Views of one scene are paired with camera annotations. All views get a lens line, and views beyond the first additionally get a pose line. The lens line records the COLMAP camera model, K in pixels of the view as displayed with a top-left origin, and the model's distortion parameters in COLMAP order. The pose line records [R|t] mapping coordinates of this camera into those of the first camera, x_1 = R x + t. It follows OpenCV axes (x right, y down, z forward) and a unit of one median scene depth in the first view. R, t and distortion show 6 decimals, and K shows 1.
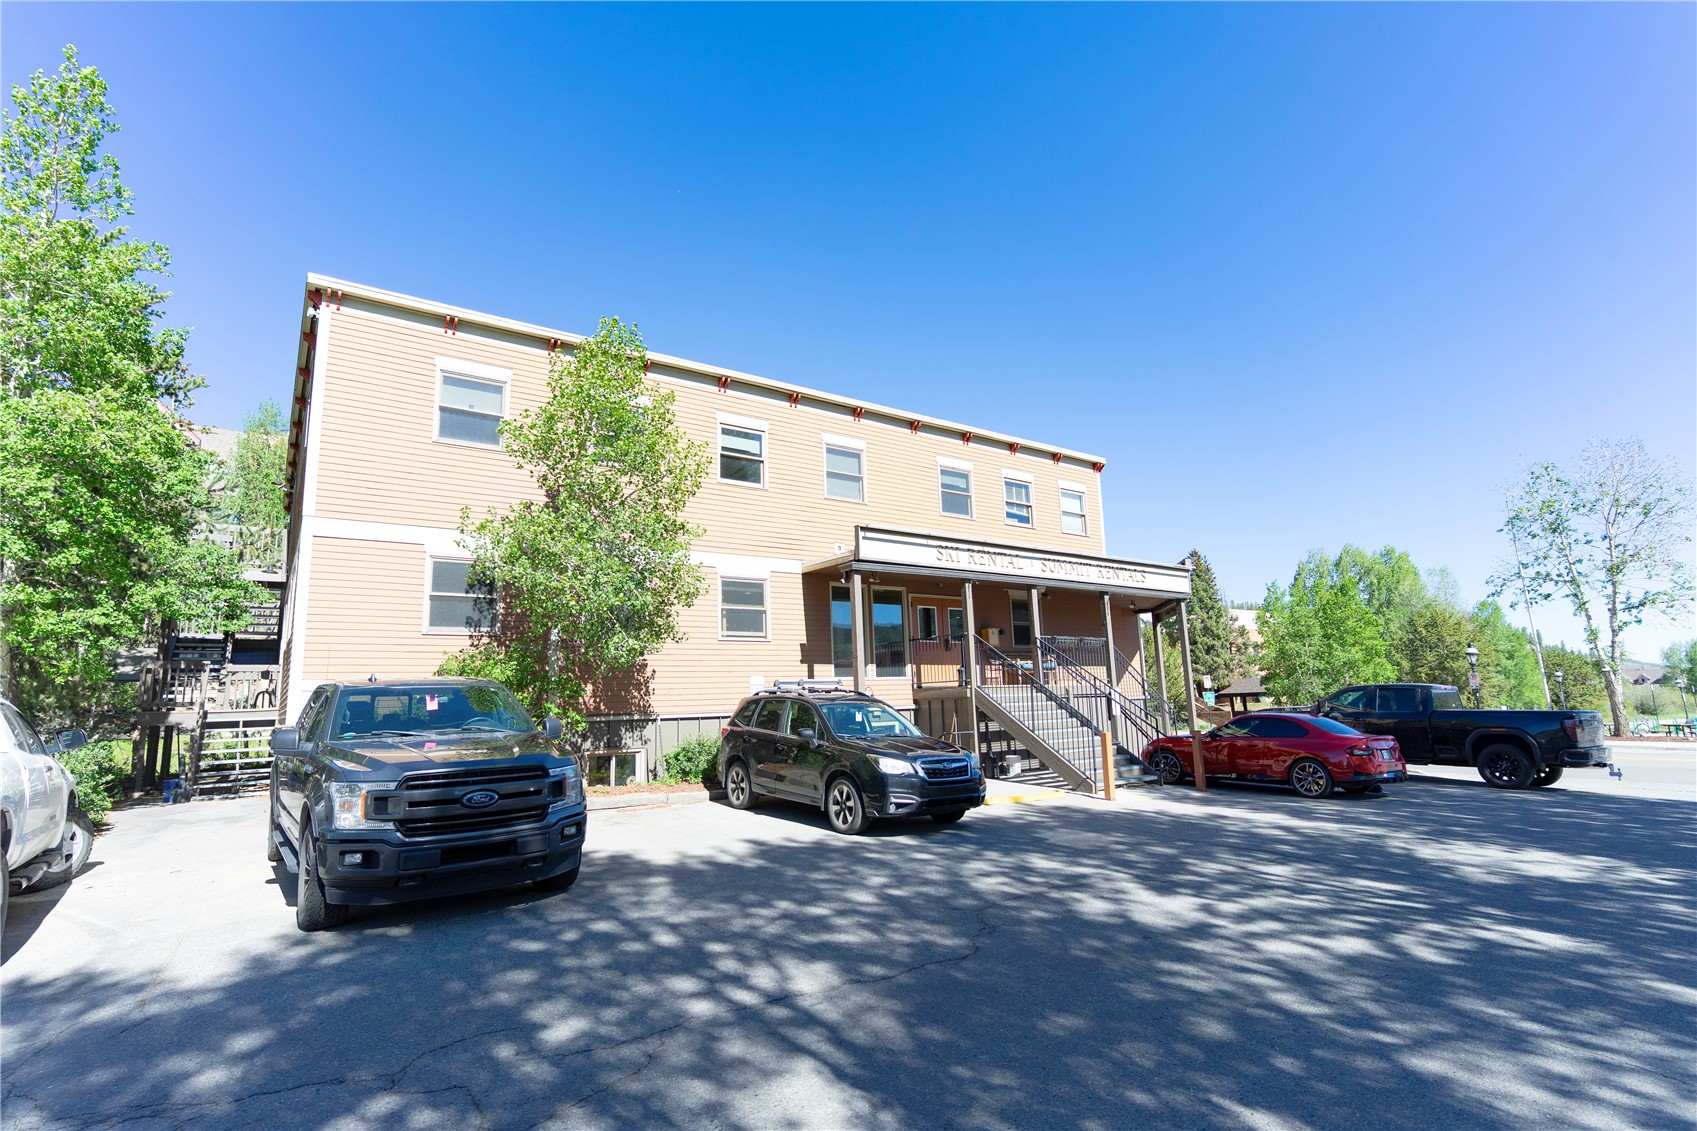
lens RADIAL K [[815.7, 0, 848.5], [0, 815.7, 565.5], [0, 0, 1]] dist [-0.010419, 0.001372]
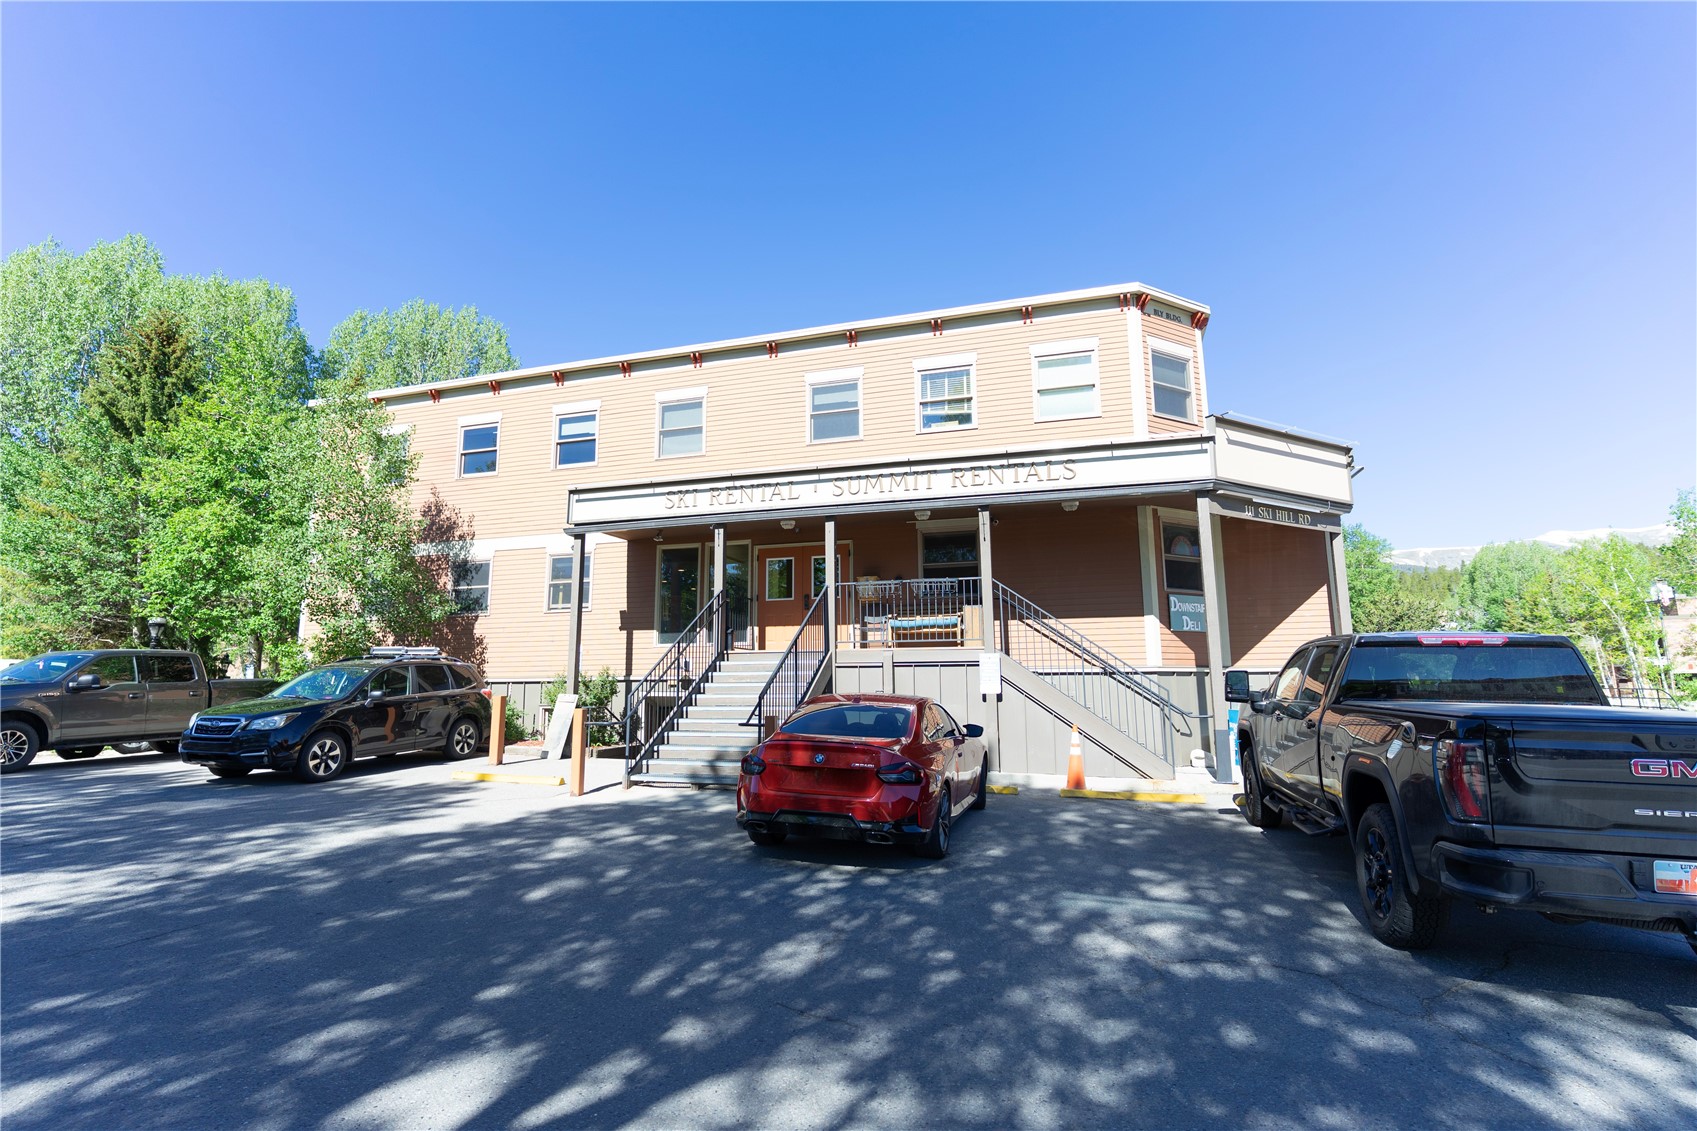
lens RADIAL K [[815.7, 0, 848.5], [0, 815.7, 565.5], [0, 0, 1]] dist [-0.010419, 0.001372]
pose [[0.607204, -0.091116, -0.789305, 0.793252], [0.120952, 0.992425, -0.021517, 0.083379], [0.785286, -0.082403, 0.613625, 0.528817]]
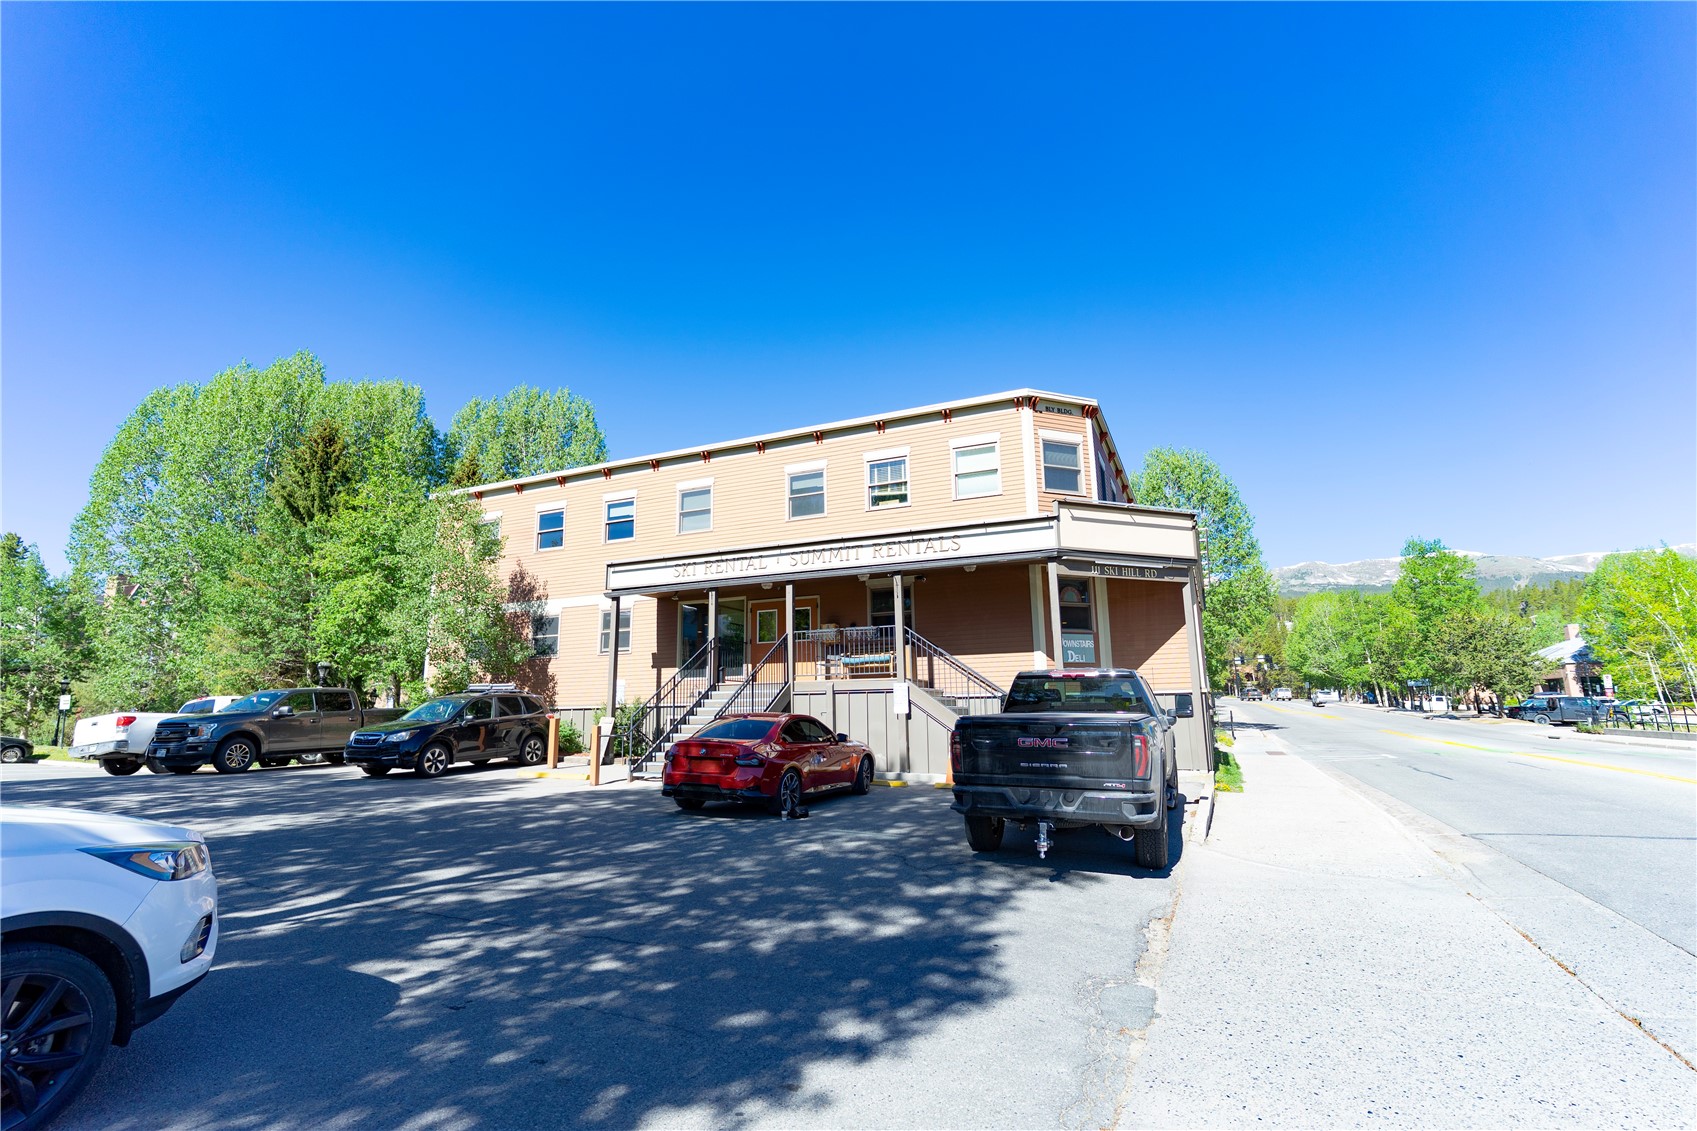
lens RADIAL K [[815.7, 0, 848.5], [0, 815.7, 565.5], [0, 0, 1]] dist [-0.010419, 0.001372]
pose [[0.498976, -0.133772, -0.856229, 1.075354], [0.144727, 0.987002, -0.069862, 0.081972], [0.854445, -0.089061, 0.511851, 0.532516]]
